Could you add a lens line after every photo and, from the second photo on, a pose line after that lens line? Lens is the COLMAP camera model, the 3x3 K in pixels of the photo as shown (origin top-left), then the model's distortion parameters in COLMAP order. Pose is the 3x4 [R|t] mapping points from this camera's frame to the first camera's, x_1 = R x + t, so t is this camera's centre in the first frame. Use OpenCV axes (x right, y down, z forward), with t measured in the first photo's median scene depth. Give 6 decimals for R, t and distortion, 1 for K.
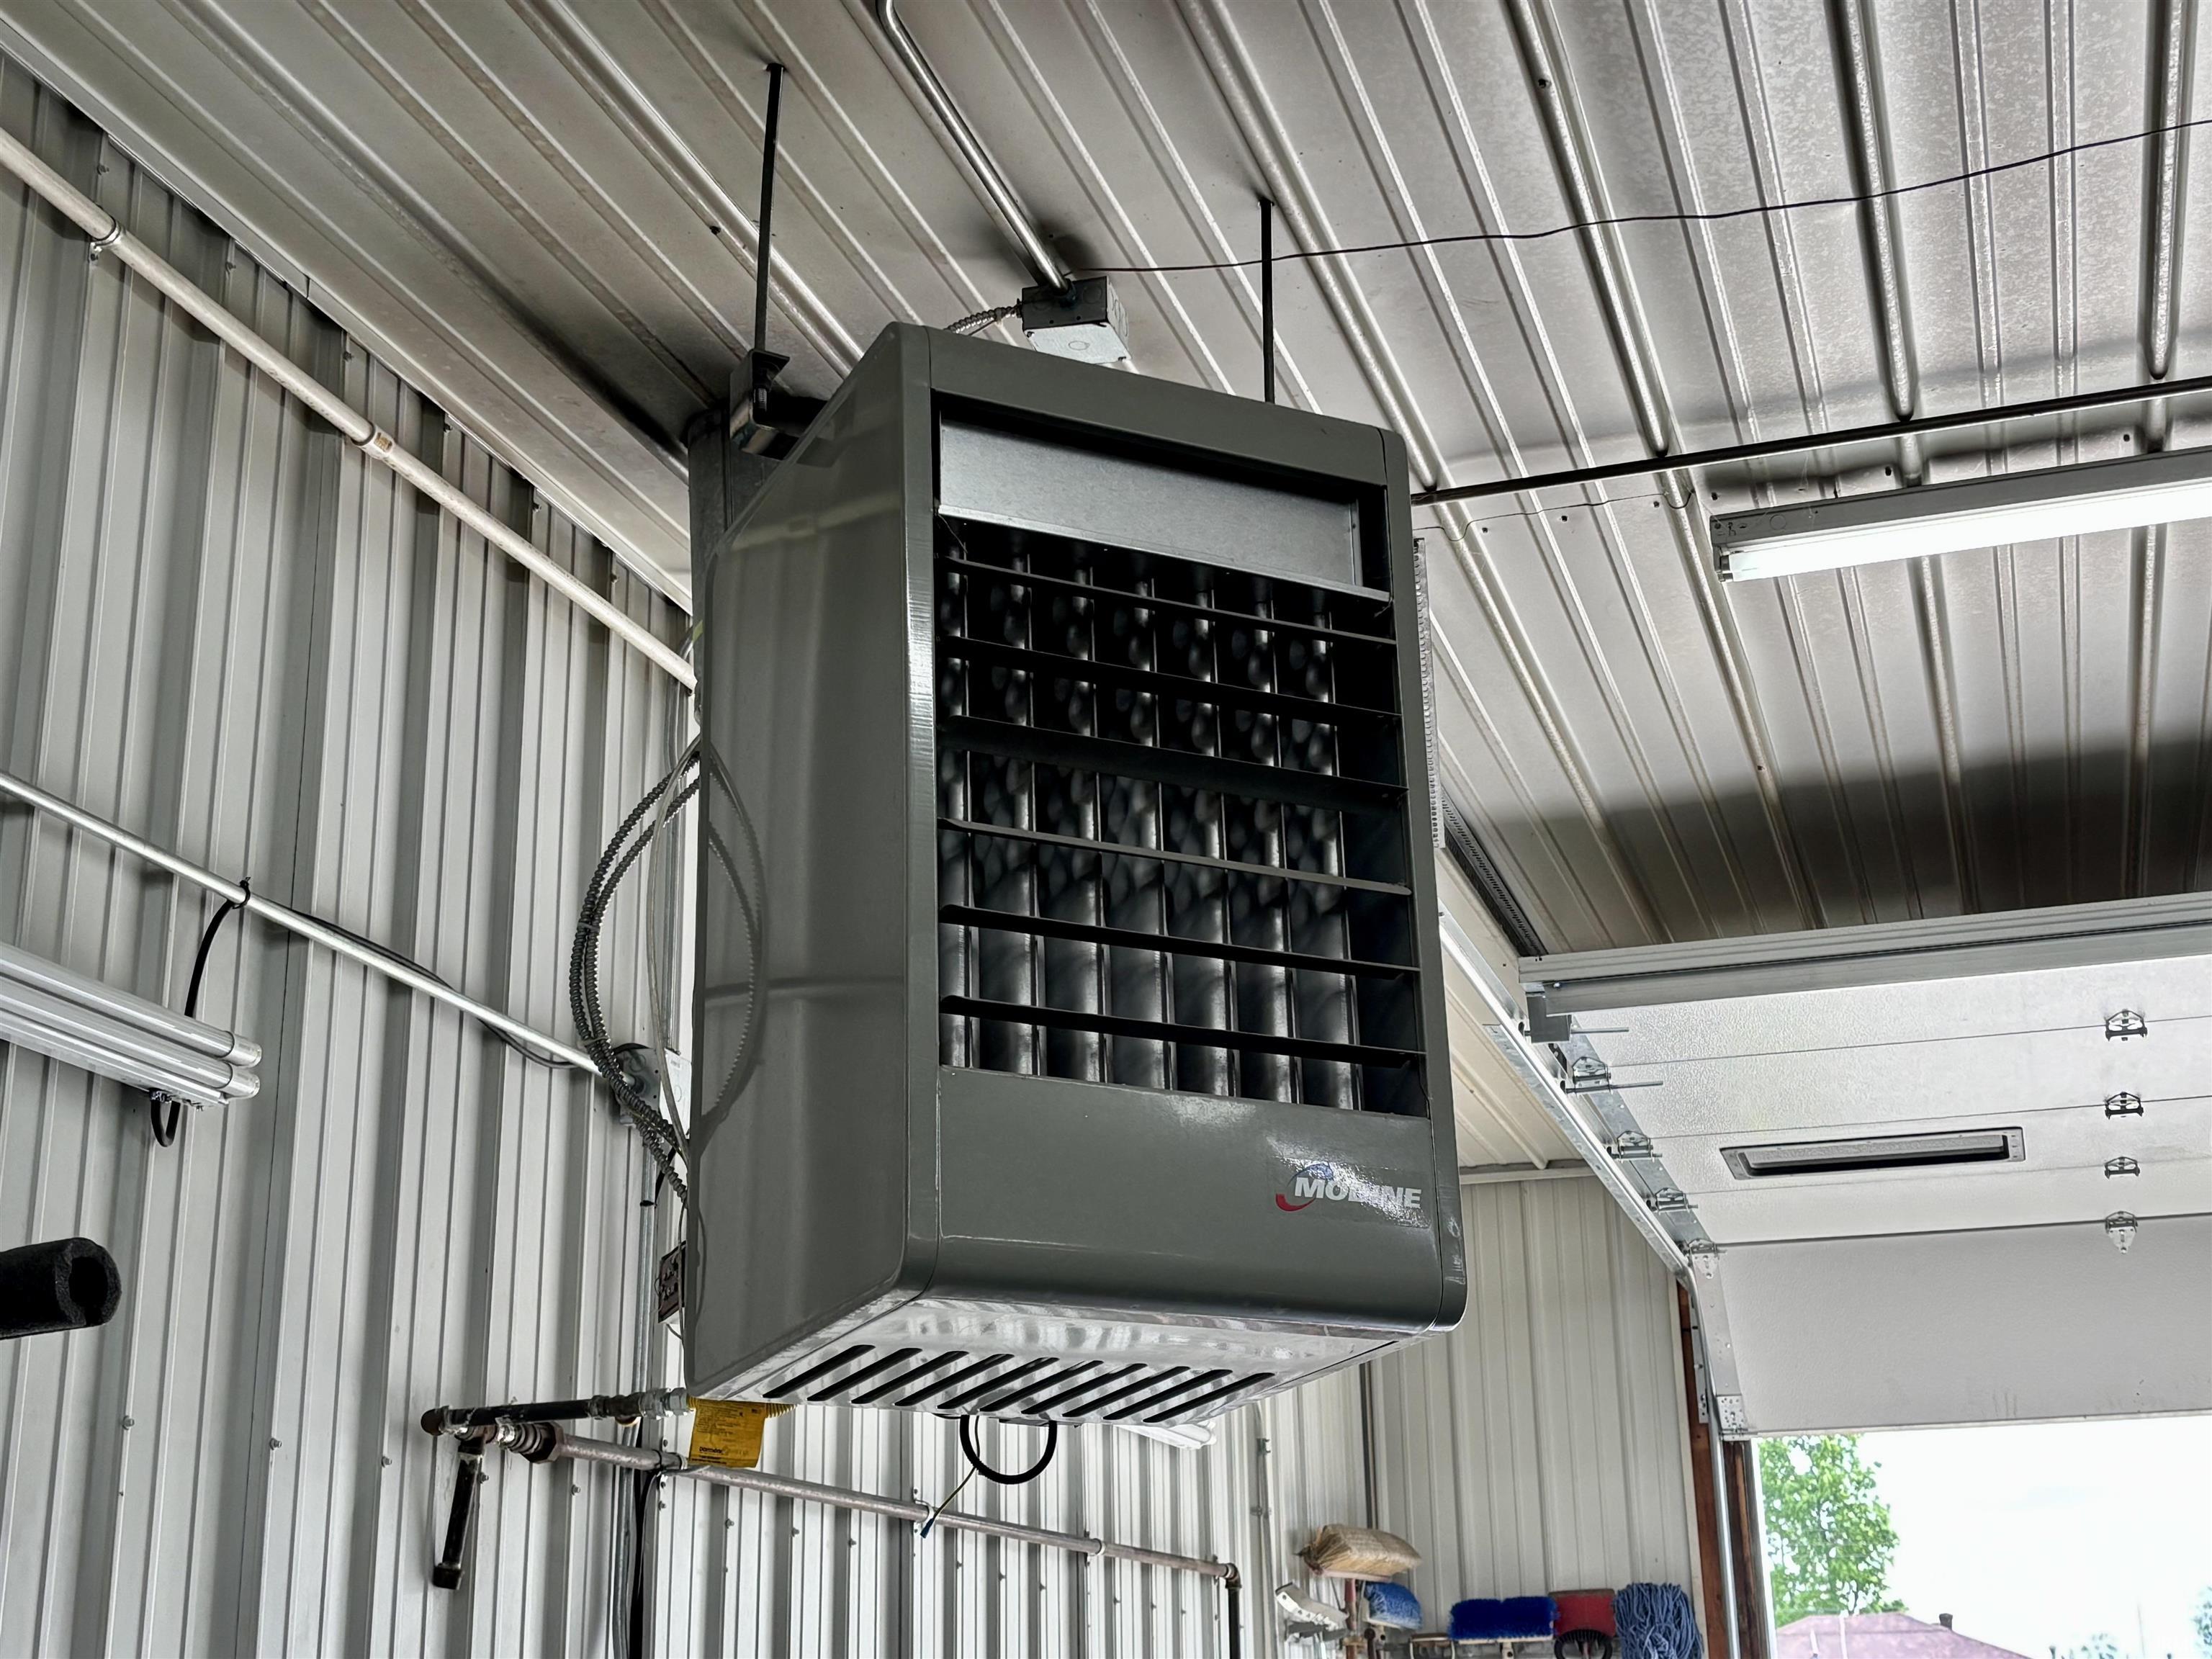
lens RADIAL K [[2909.0, 0, 1106.0], [0, 2909.0, 829.5], [0, 0, 1]] dist [-0.016056, -0.044780]
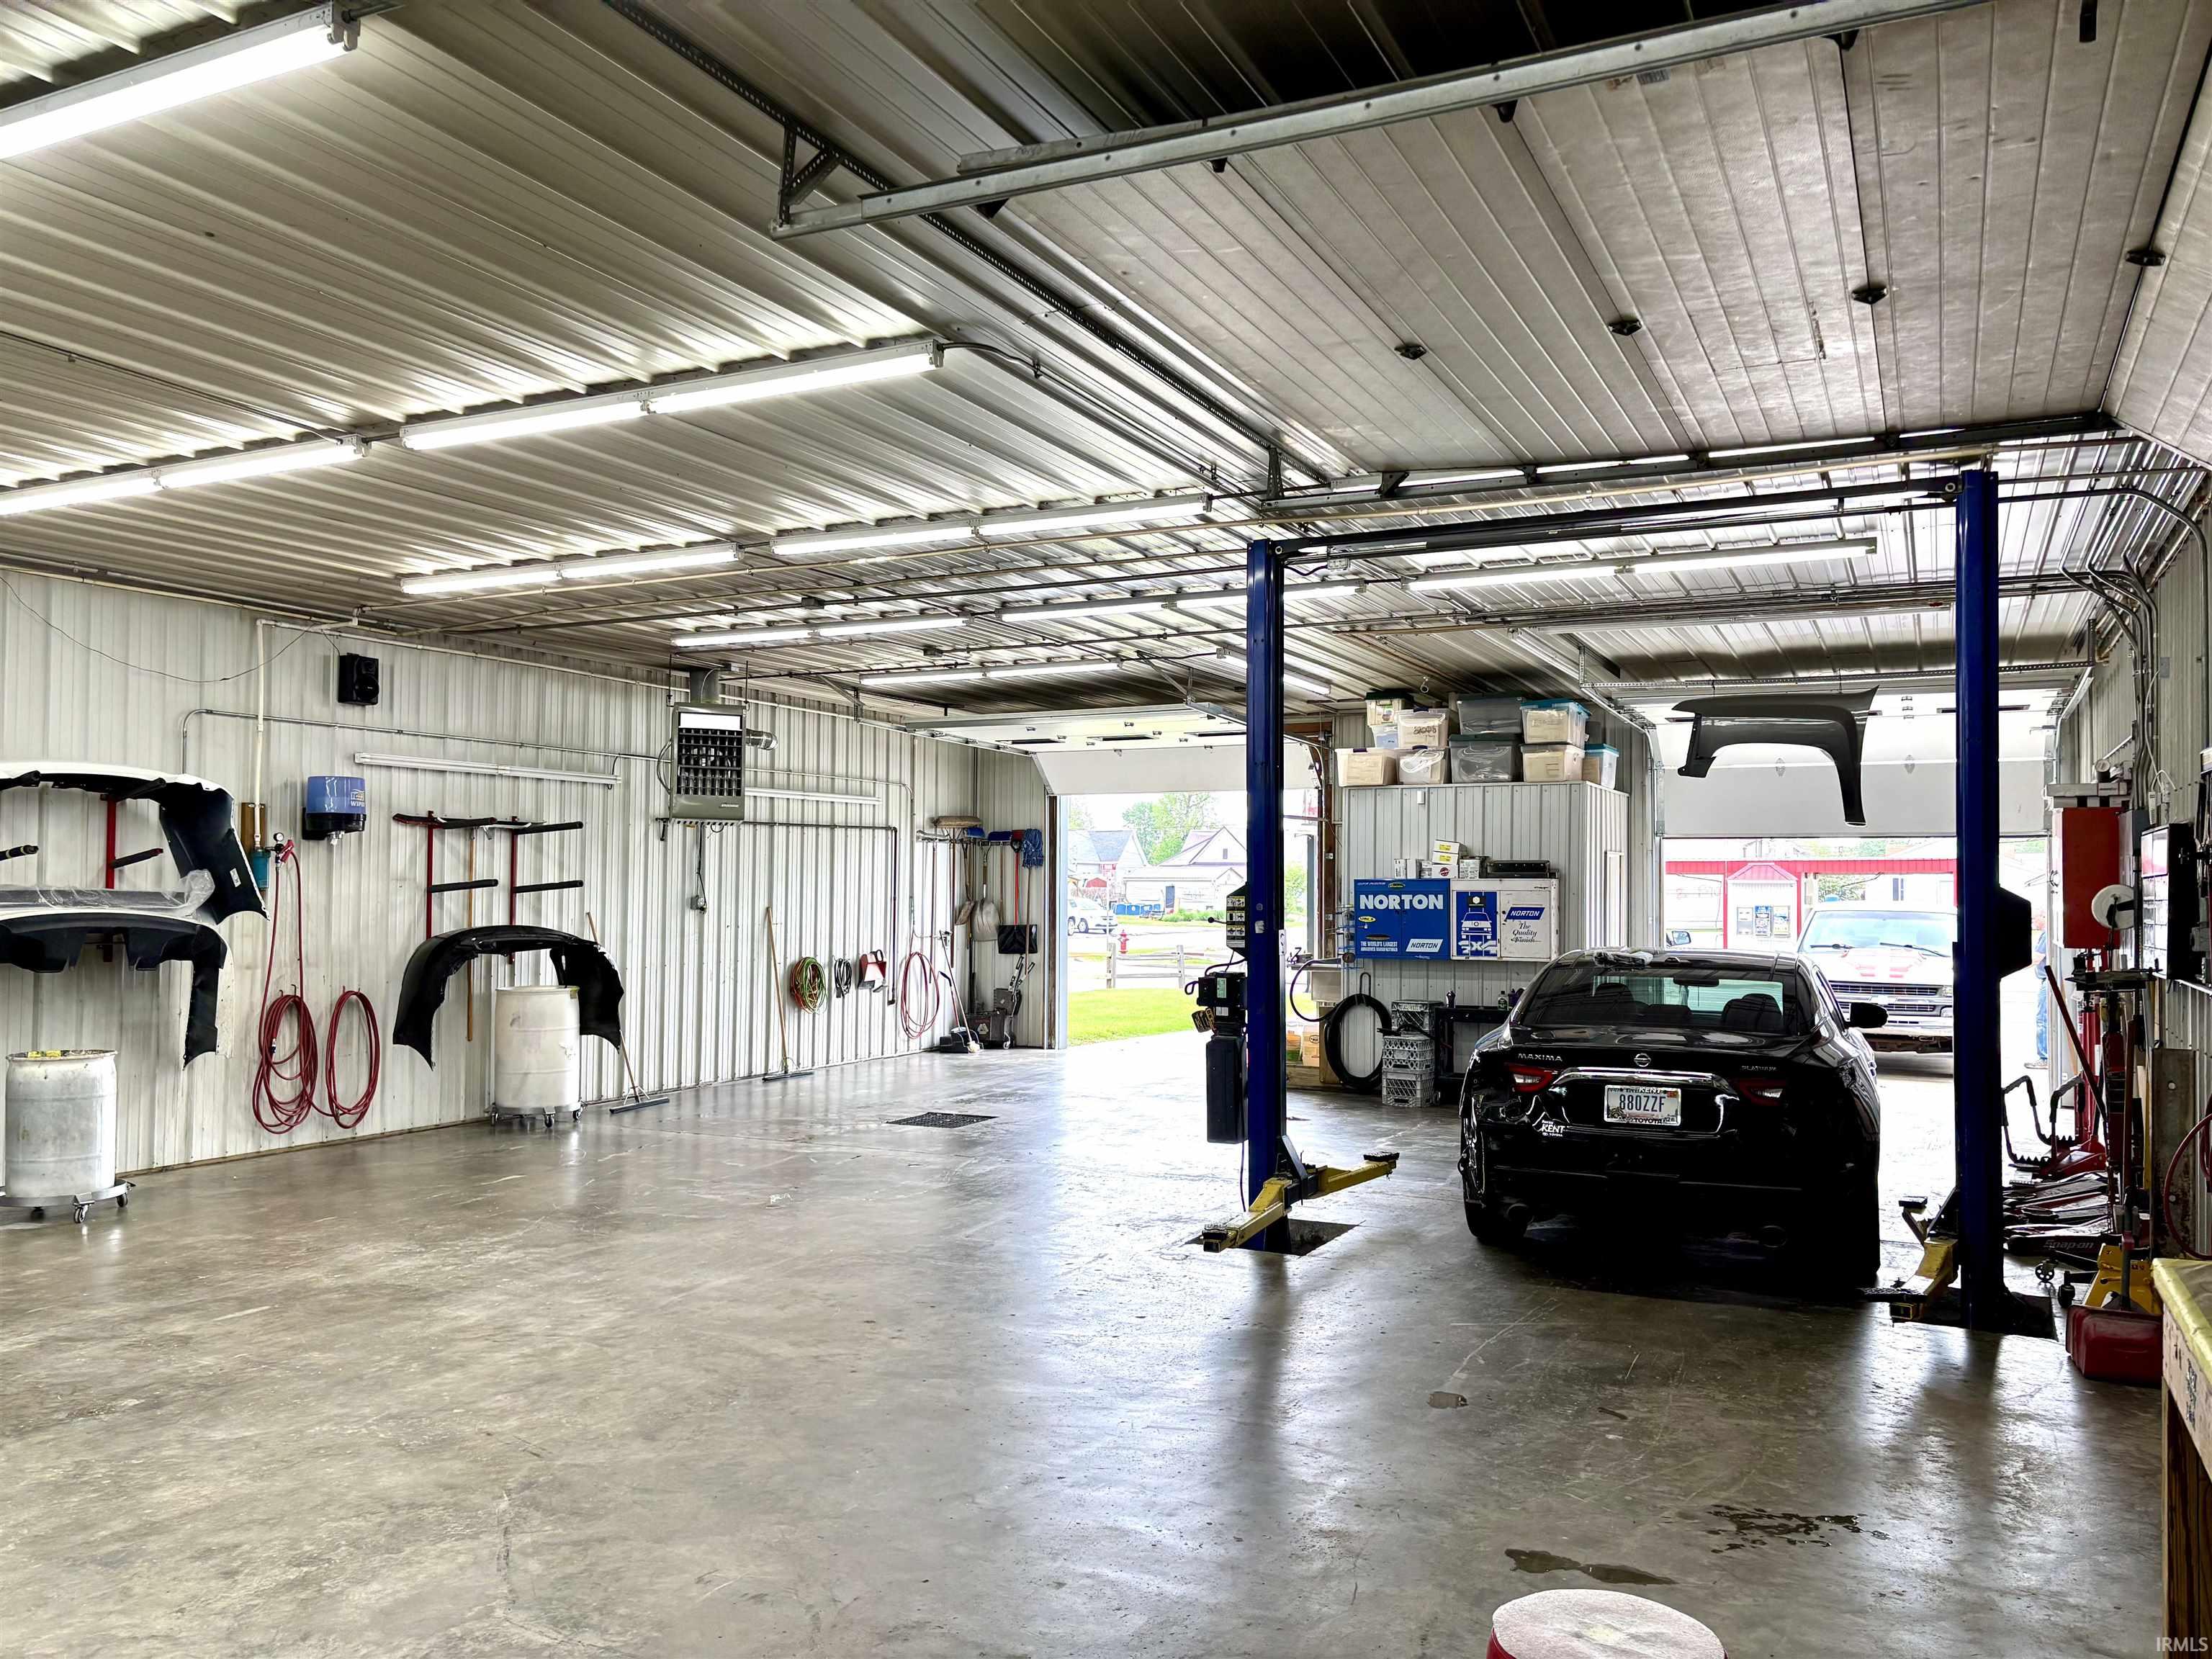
lens RADIAL K [[1704.1, 0, 1106.0], [0, 1704.1, 829.5], [0, 0, 1]] dist [0.069564, -0.065037]
pose [[0.987751, 0.017030, -0.155105, 0.681990], [0.028023, 0.958504, 0.283698, -0.451849], [0.153500, -0.284570, 0.946286, -1.370120]]
